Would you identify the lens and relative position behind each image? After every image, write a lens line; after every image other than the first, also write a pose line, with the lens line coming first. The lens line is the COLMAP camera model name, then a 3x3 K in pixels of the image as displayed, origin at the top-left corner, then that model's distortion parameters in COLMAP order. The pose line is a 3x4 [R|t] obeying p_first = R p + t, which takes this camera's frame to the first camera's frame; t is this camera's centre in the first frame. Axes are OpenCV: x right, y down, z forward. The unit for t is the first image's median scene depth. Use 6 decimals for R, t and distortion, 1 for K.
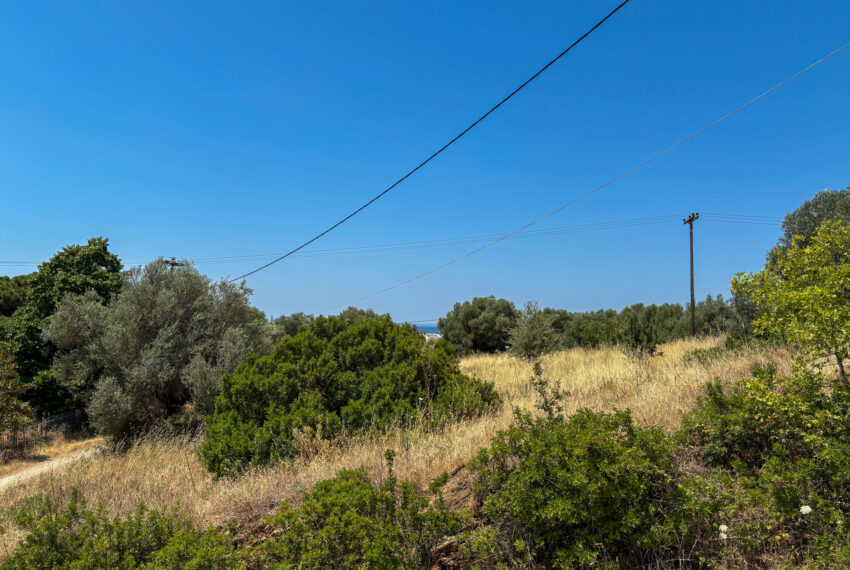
lens RADIAL K [[625.6, 0, 425.3], [0, 625.6, 286.6], [0, 0, 1]] dist [0.028368, -0.017317]
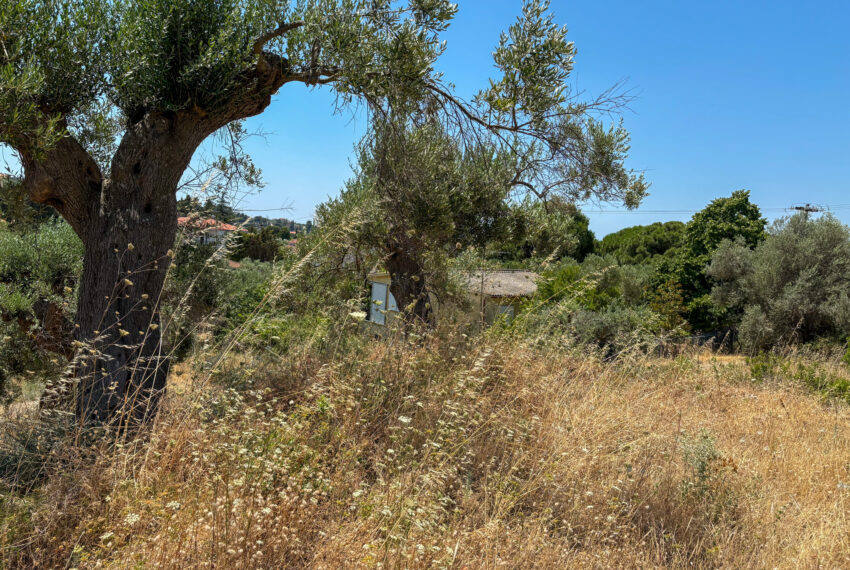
lens RADIAL K [[625.6, 0, 426.0], [0, 625.6, 287.1], [0, 0, 1]] dist [0.028368, -0.017317]
pose [[0.614872, 0.073057, -0.785236, 0.072294], [0.002565, 0.995509, 0.094628, -0.014040], [0.788623, -0.060198, 0.611924, -0.254973]]
